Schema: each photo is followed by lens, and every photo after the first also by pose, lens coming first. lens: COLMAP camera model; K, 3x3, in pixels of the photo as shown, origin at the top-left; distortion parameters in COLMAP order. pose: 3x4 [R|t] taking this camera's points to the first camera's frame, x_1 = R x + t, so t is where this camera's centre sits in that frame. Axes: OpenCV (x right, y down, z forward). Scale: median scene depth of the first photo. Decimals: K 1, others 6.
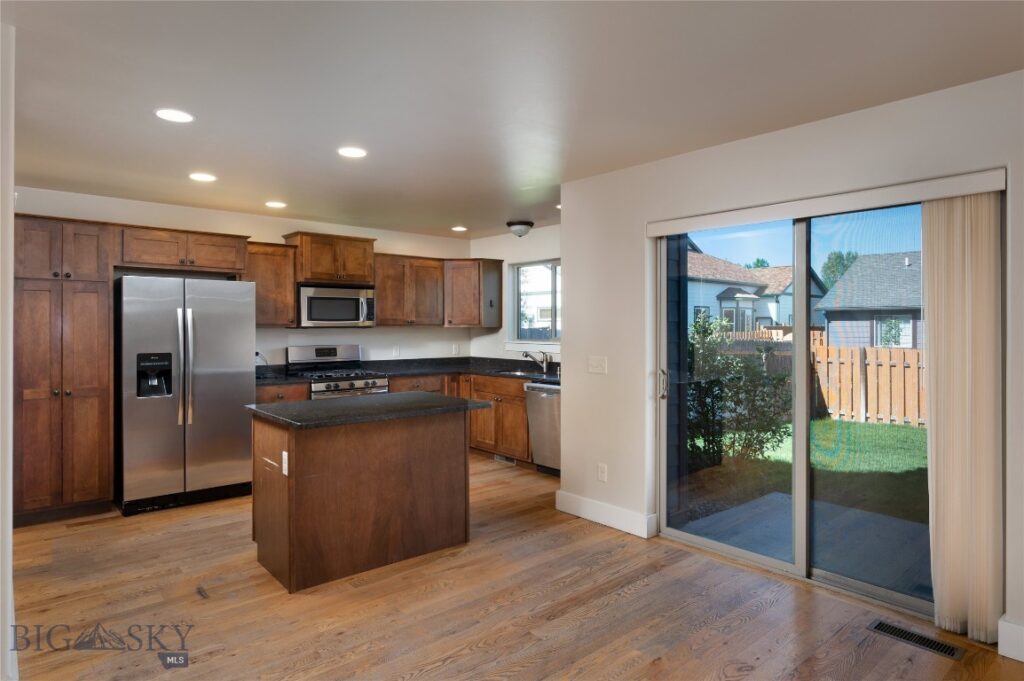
lens RADIAL K [[590.9, 0, 506.4], [0, 590.9, 327.1], [0, 0, 1]] dist [-0.004170, -0.000681]
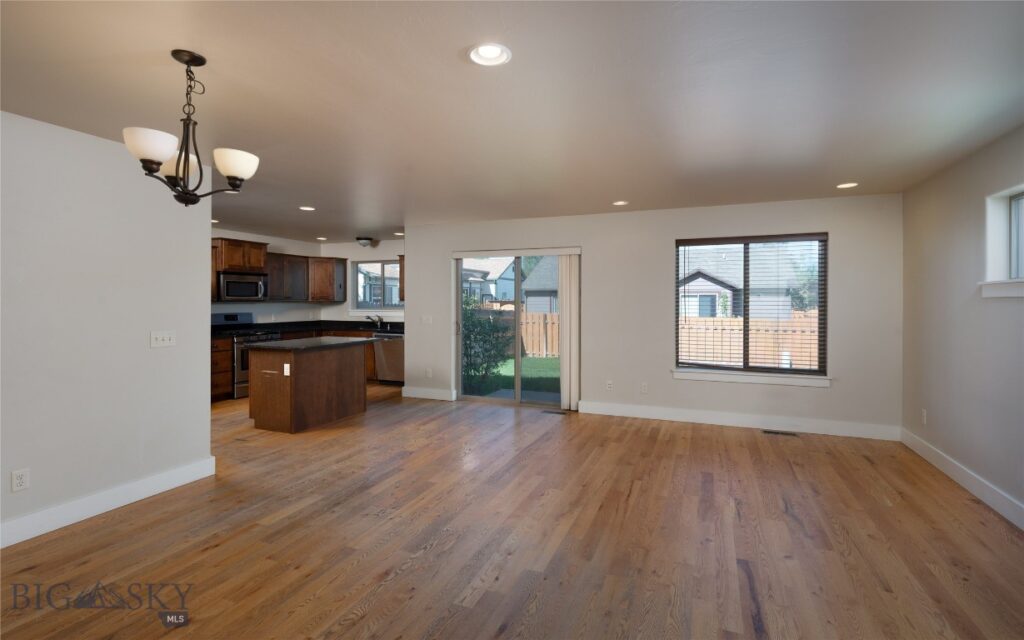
lens RADIAL K [[482.3, 0, 518.0], [0, 482.3, 301.7], [0, 0, 1]] dist [0.002922, 0.000116]
pose [[0.885922, 0.000754, 0.463834, -0.230638], [-0.001490, 0.999998, 0.001221, -0.000371], [-0.463832, -0.001773, 0.885921, -0.416344]]
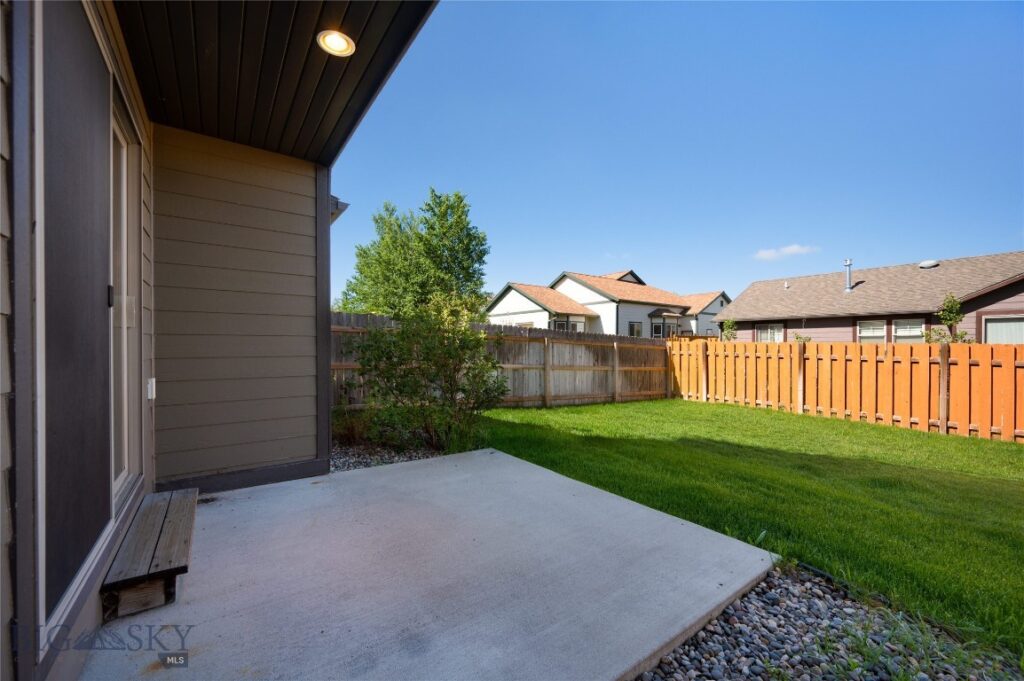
lens RADIAL K [[404.9, 0, 517.5], [0, 404.9, 347.0], [0, 0, 1]] dist [0.000653, 0.000053]
pose [[0.997629, 0.002204, -0.068780, 0.597206], [-0.002029, 0.999995, 0.002621, 0.097103], [0.068785, -0.002475, 0.997628, 0.274784]]
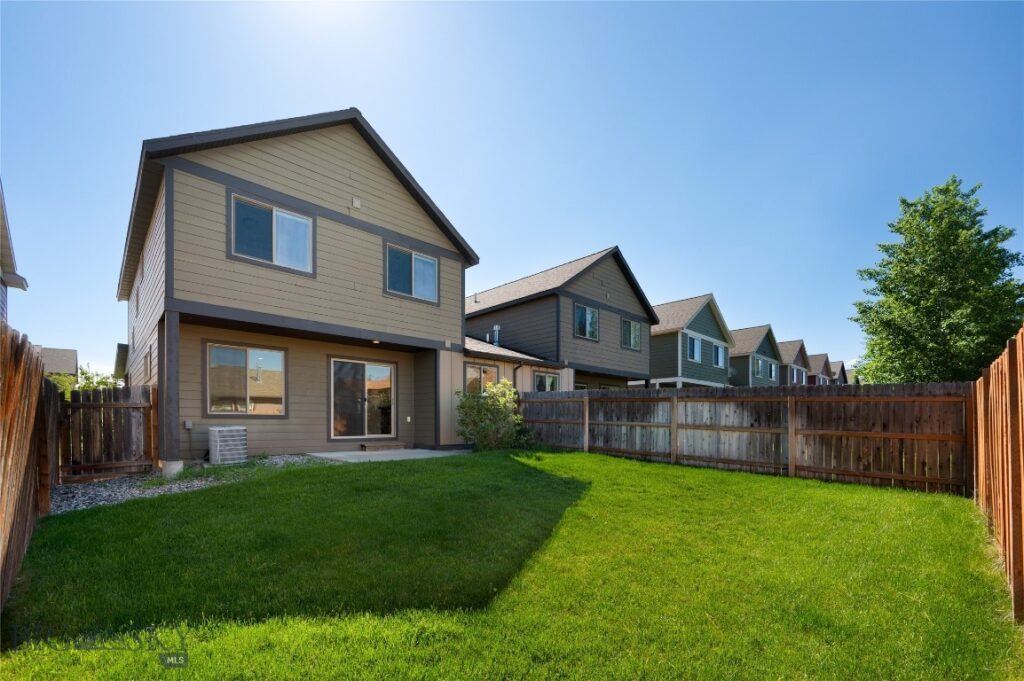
lens RADIAL K [[404.9, 0, 517.5], [0, 404.9, 347.0], [0, 0, 1]] dist [0.000653, 0.000053]
pose [[0.087953, -0.170518, -0.981421, 4.882182], [0.018941, 0.985348, -0.169503, 0.185396], [0.995945, -0.003681, 0.089894, 2.372161]]
